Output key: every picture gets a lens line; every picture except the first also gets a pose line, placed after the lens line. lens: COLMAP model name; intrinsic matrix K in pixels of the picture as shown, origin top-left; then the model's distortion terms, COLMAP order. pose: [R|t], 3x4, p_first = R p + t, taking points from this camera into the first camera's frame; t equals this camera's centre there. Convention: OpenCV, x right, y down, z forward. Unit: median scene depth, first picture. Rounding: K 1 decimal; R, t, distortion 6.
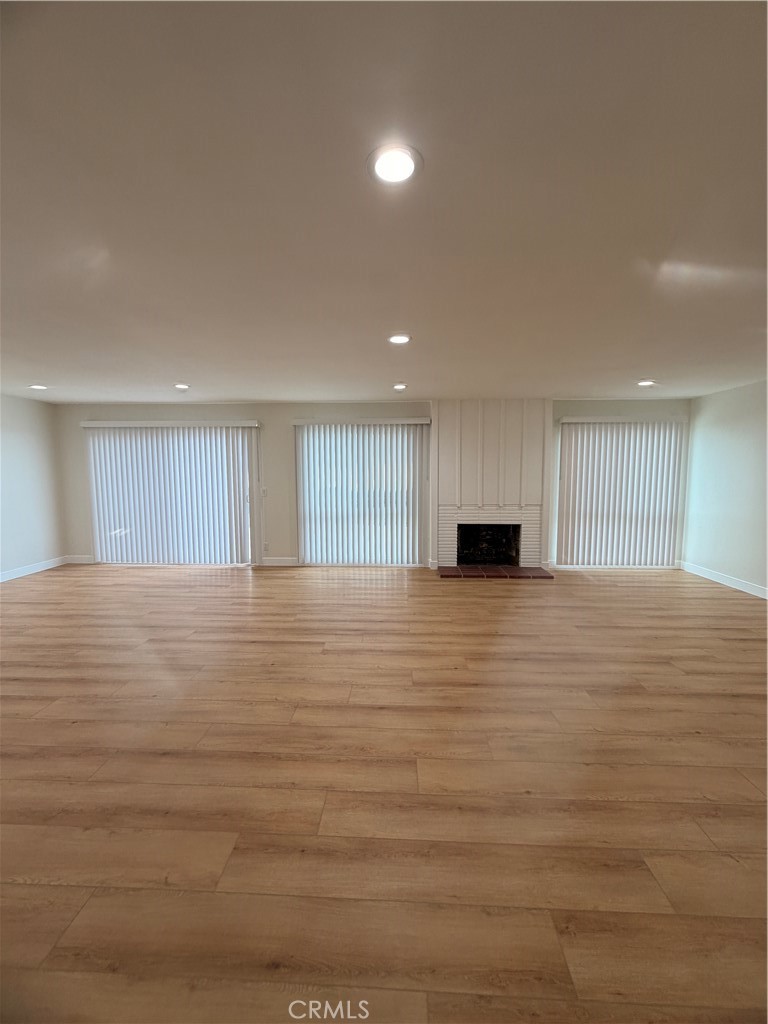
lens RADIAL K [[407.2, 0, 381.9], [0, 407.2, 511.6], [0, 0, 1]] dist [-0.000431, -0.000200]
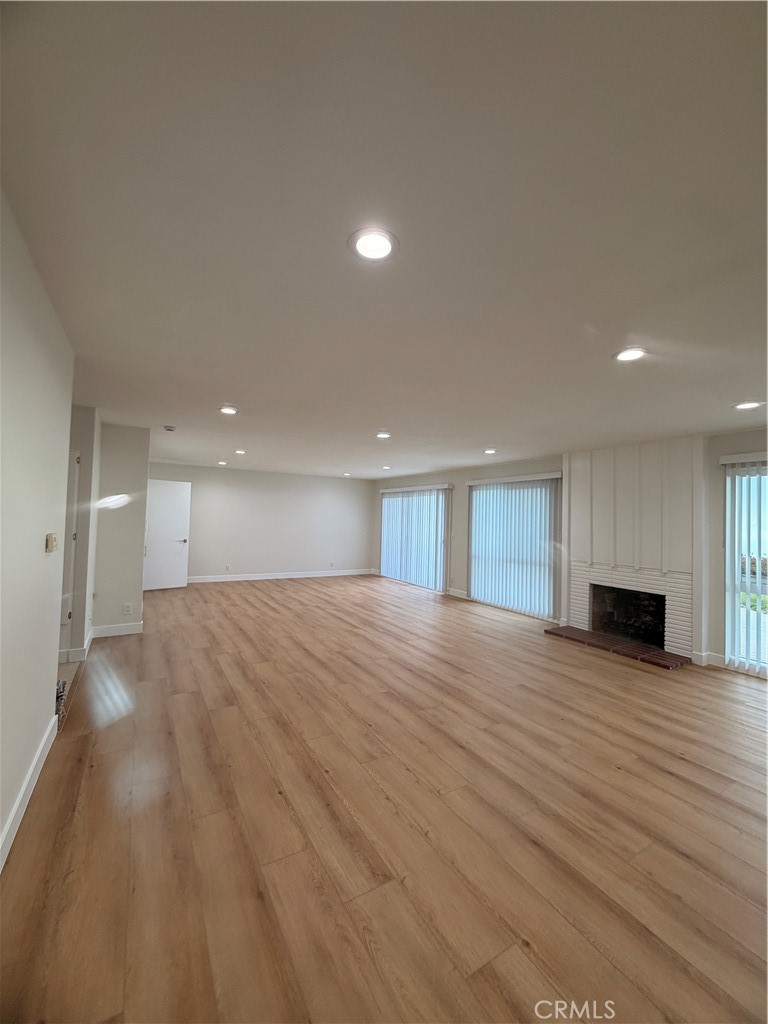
lens RADIAL K [[407.2, 0, 377.2], [0, 407.2, 506.4], [0, 0, 1]] dist [-0.000431, -0.000200]
pose [[0.543925, -0.008551, -0.839090, 0.710983], [-0.113797, 0.989959, -0.083855, -0.010203], [0.831382, 0.141097, 0.537491, 0.092996]]
